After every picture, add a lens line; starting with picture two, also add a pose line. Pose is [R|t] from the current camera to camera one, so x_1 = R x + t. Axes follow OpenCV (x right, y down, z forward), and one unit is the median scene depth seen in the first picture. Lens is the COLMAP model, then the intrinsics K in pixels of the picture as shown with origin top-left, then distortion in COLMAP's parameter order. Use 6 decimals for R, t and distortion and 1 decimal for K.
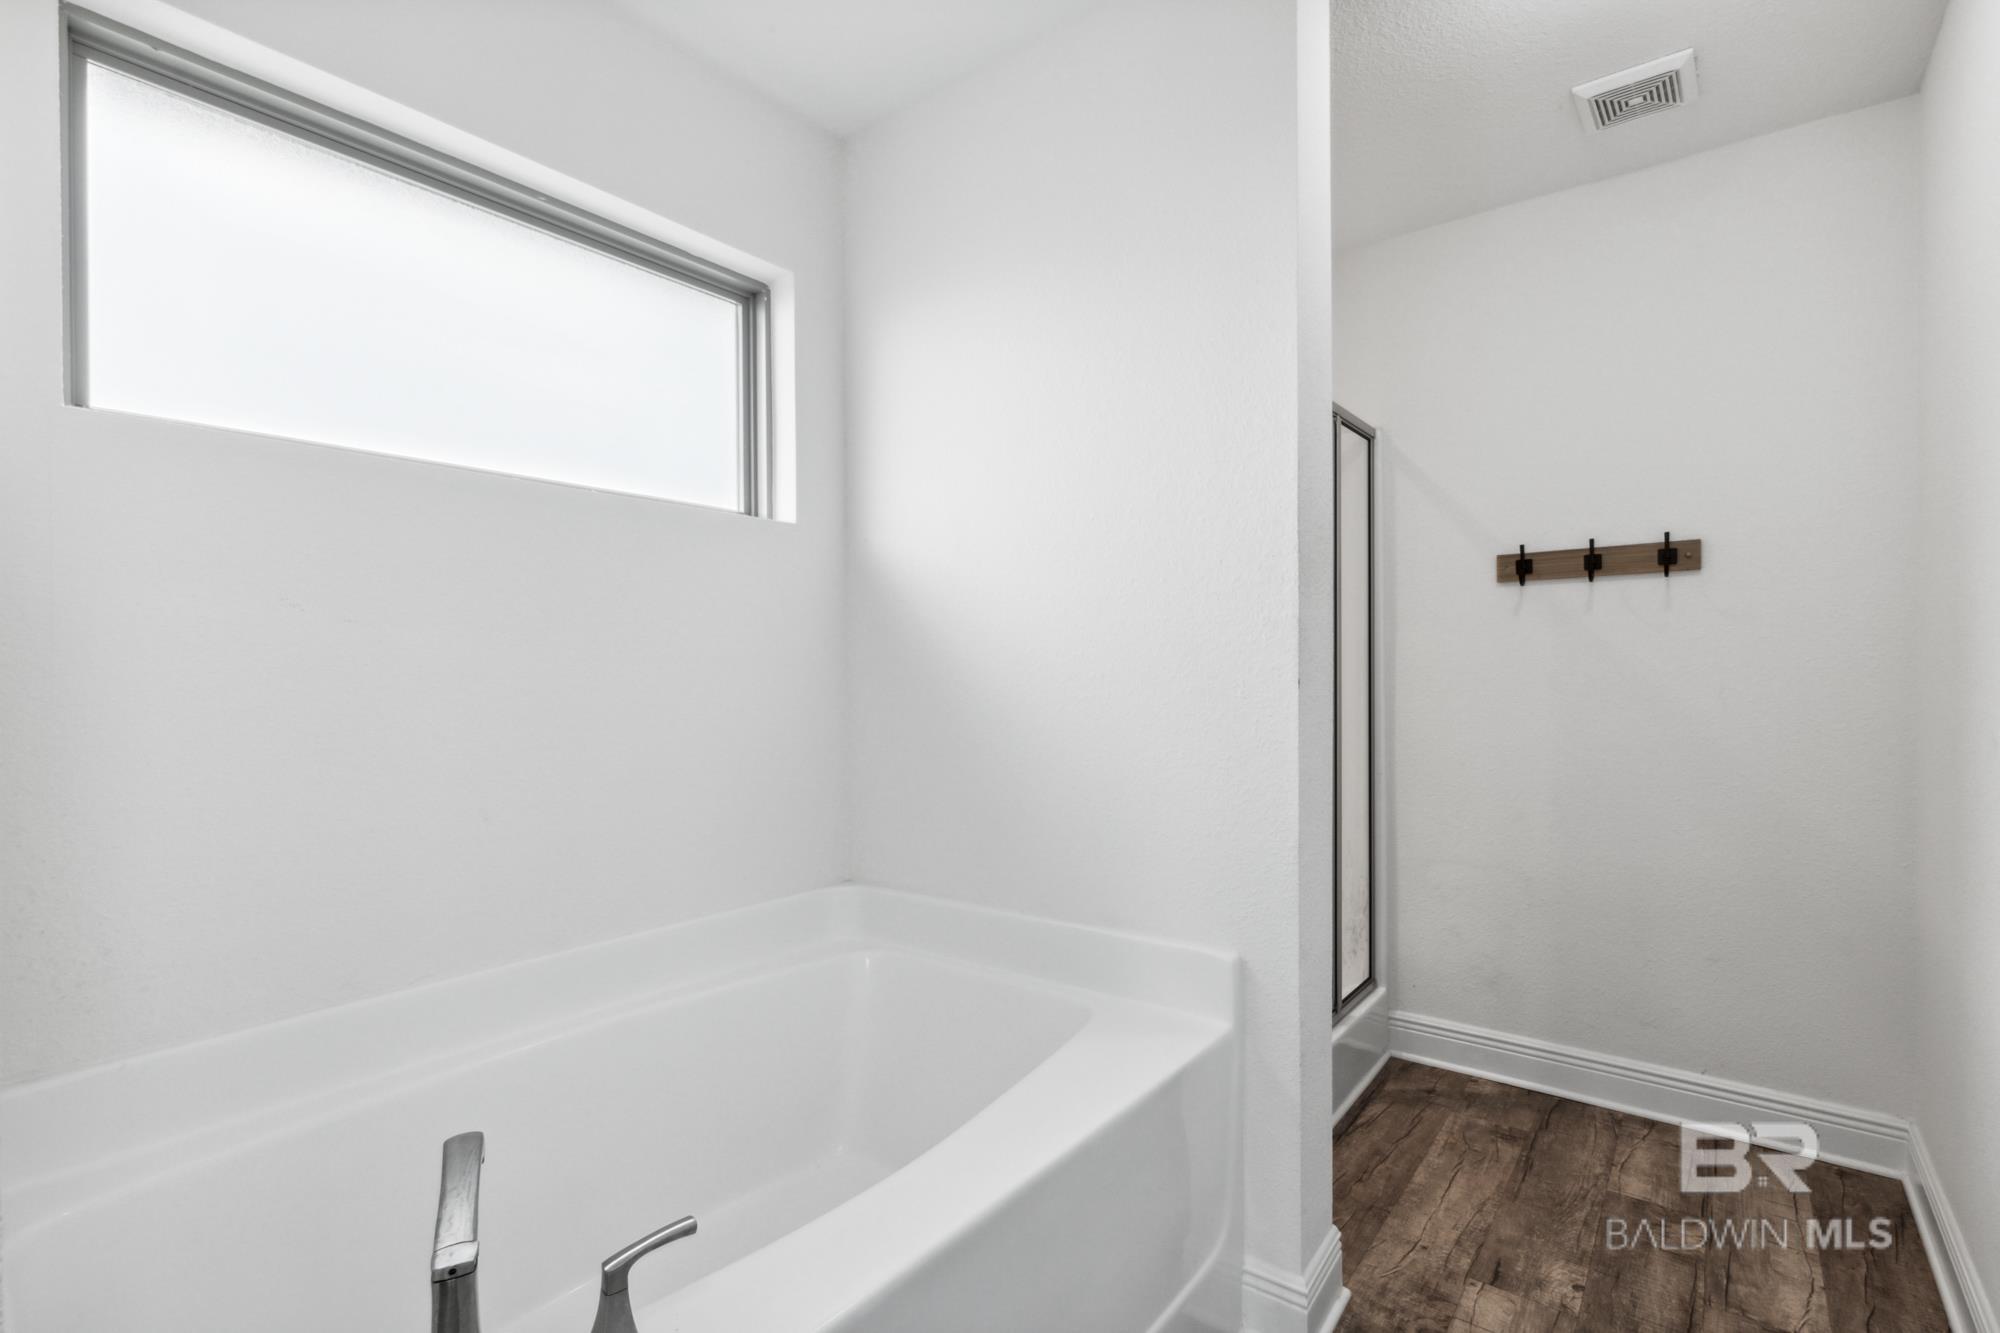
lens RADIAL K [[921.5, 0, 1004.8], [0, 921.5, 672.9], [0, 0, 1]] dist [0.003506, -0.000964]
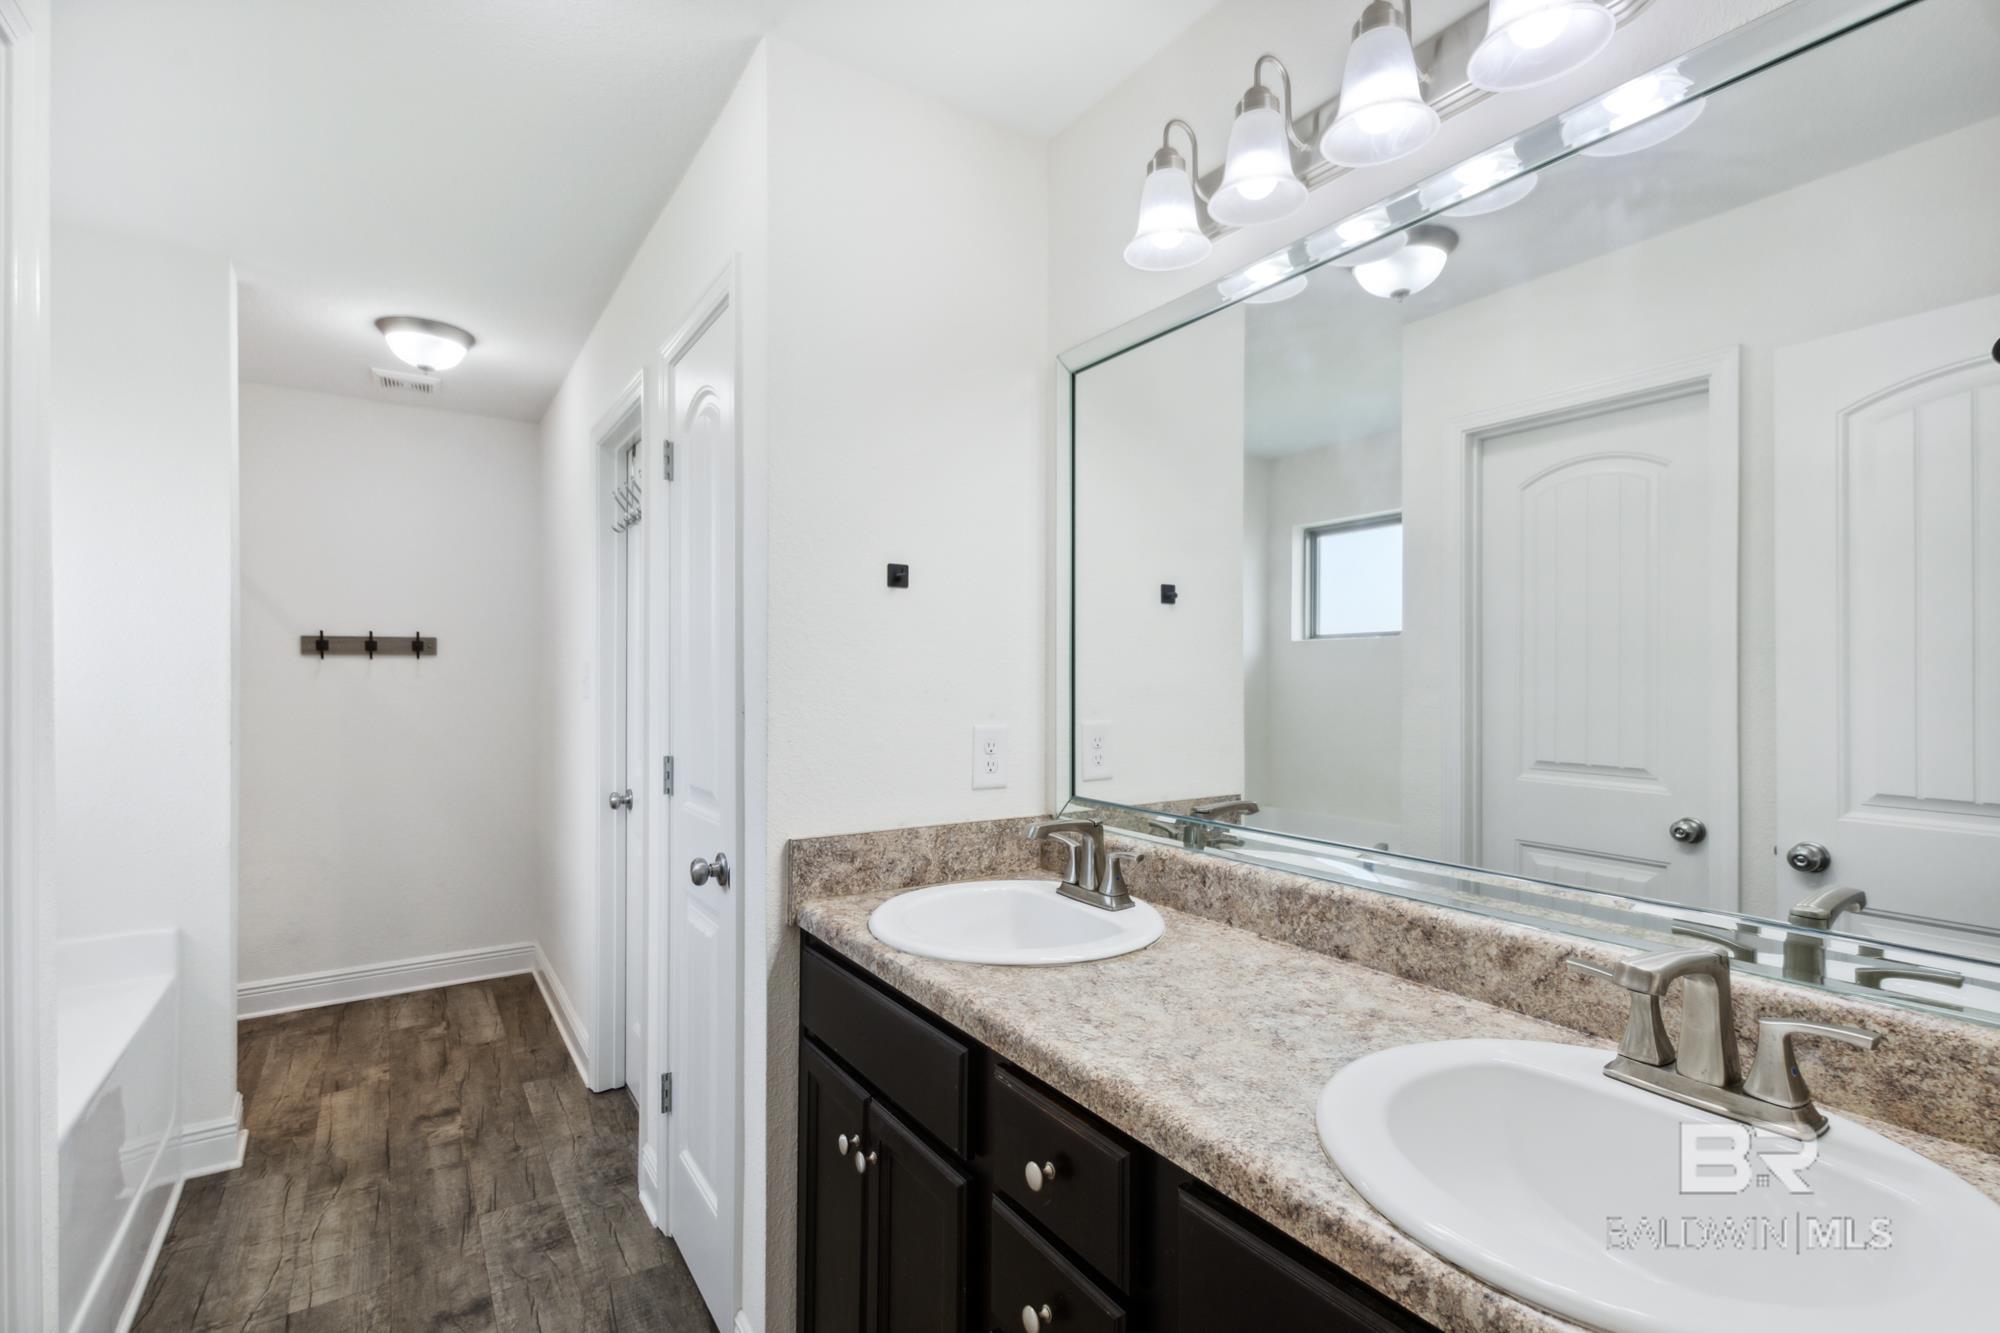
lens RADIAL K [[921.5, 0, 1004.8], [0, 921.5, 672.9], [0, 0, 1]] dist [0.003506, -0.000964]
pose [[0.320549, -0.002131, 0.947230, -0.511036], [0.004405, 0.999990, 0.000759, -0.073103], [-0.947222, 0.003929, 0.320555, -0.528577]]
